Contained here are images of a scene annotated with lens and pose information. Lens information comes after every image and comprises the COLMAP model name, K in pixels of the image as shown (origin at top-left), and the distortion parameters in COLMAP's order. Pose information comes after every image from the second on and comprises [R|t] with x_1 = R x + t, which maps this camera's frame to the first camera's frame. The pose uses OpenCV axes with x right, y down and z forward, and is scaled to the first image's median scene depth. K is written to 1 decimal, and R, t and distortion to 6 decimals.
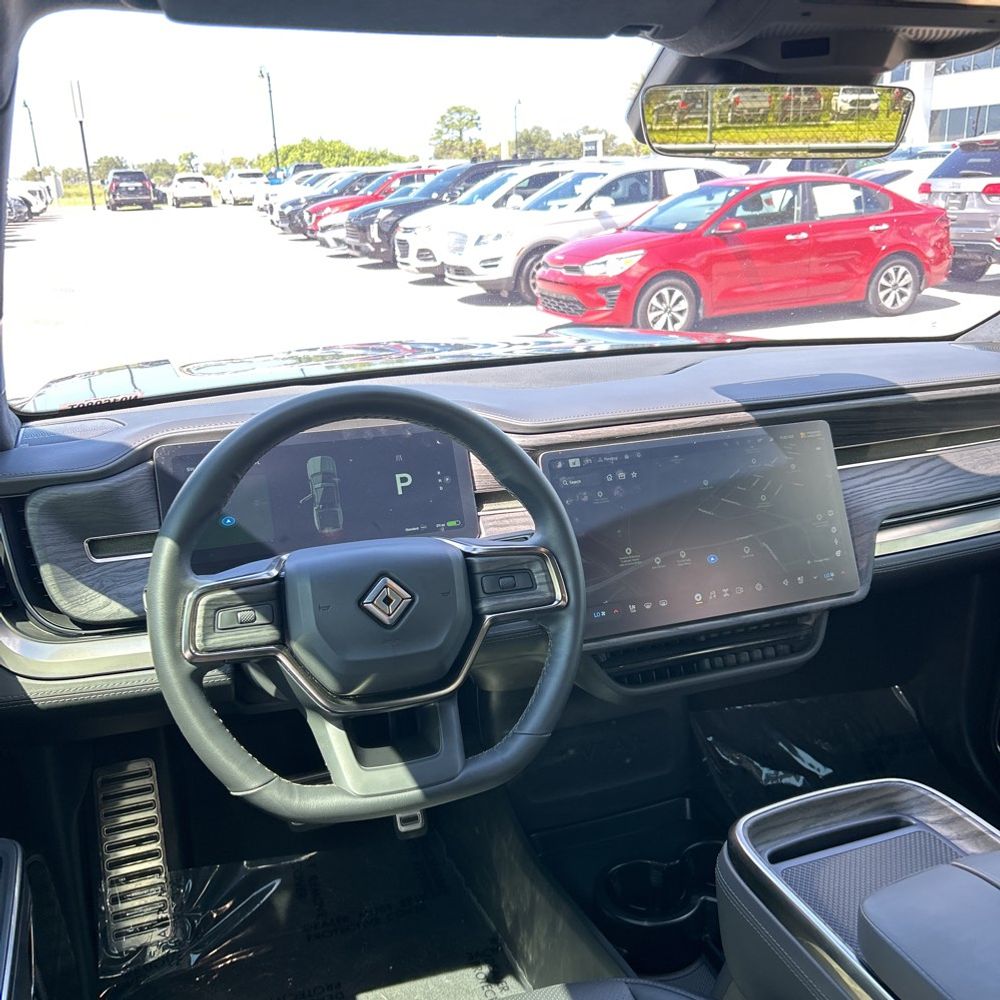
lens RADIAL K [[989.5, 0, 500.0], [0, 989.5, 500.0], [0, 0, 1]] dist [0.024748, 0.001841]
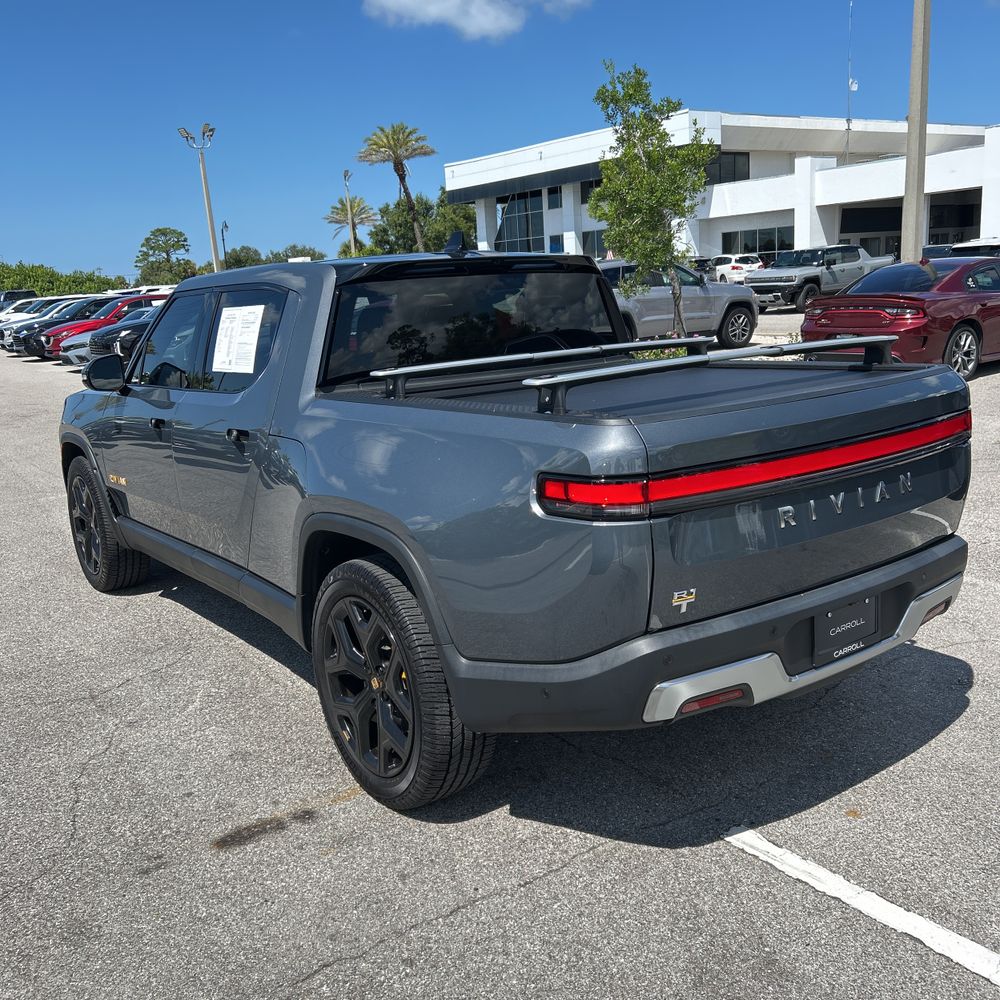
lens RADIAL K [[1041.8, 0, 500.0], [0, 1041.8, 500.0], [0, 0, 1]] dist [0.040661, -0.033145]
pose [[0.964233, -0.086577, 0.250518, -0.008788], [0.114776, 0.988324, -0.100209, 0.071781], [-0.238917, 0.125379, 0.962912, -0.243146]]
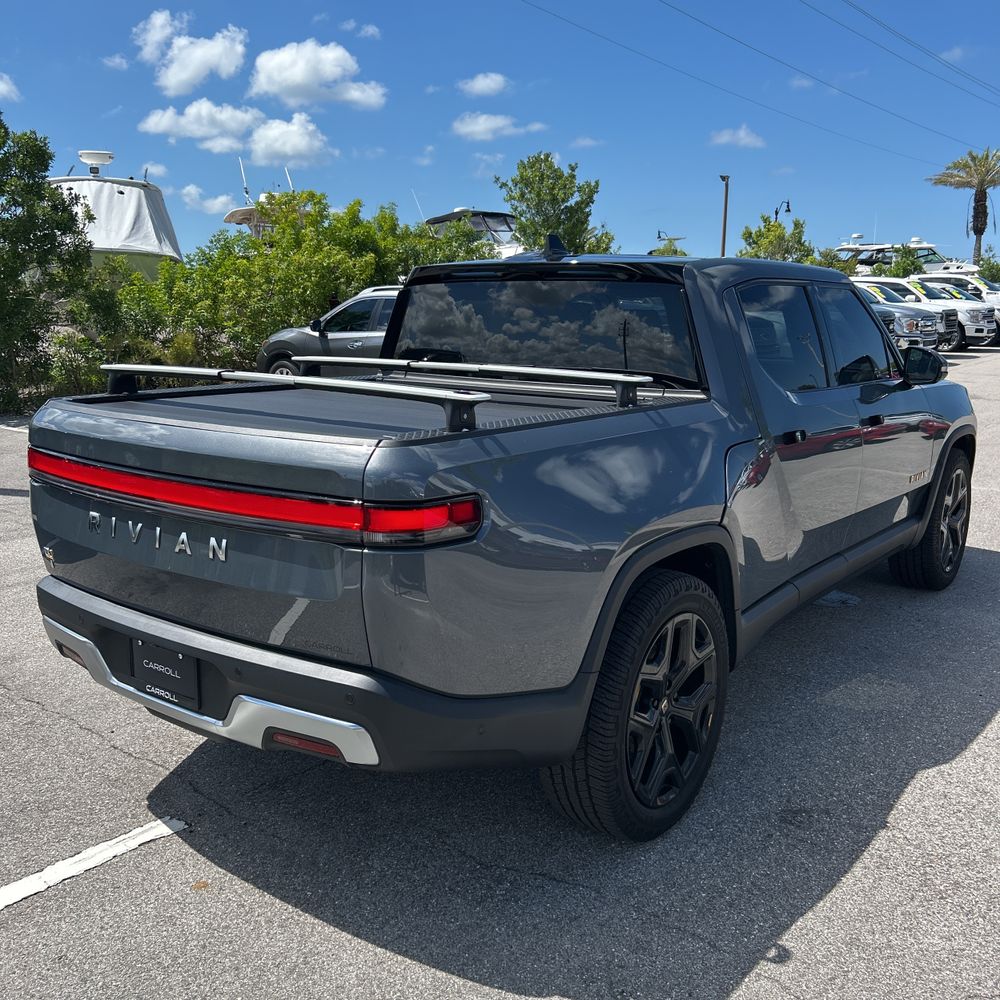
lens RADIAL K [[1032.4, 0, 500.0], [0, 1032.4, 500.0], [0, 0, 1]] dist [0.064600, 0.023603]
pose [[0.520411, 0.195250, -0.831294, 0.217883], [-0.282306, 0.958108, 0.048305, 0.037644], [0.805901, 0.209541, 0.553730, -0.152605]]
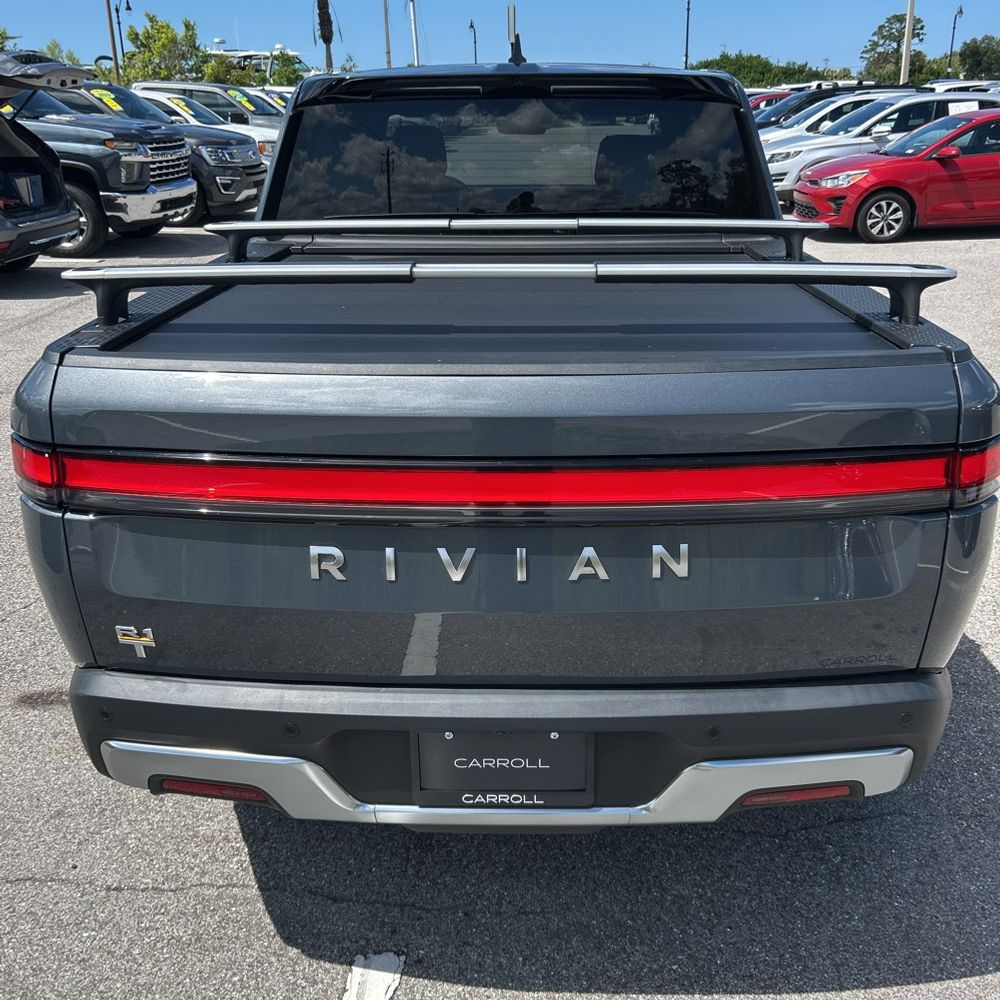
lens RADIAL K [[1041.8, 0, 500.0], [0, 1041.8, 500.0], [0, 0, 1]] dist [0.040661, -0.033145]
pose [[0.922437, 0.148686, -0.356373, 0.105968], [-0.127649, 0.988425, 0.081984, 0.050504], [0.364438, -0.030134, 0.930740, -0.189100]]
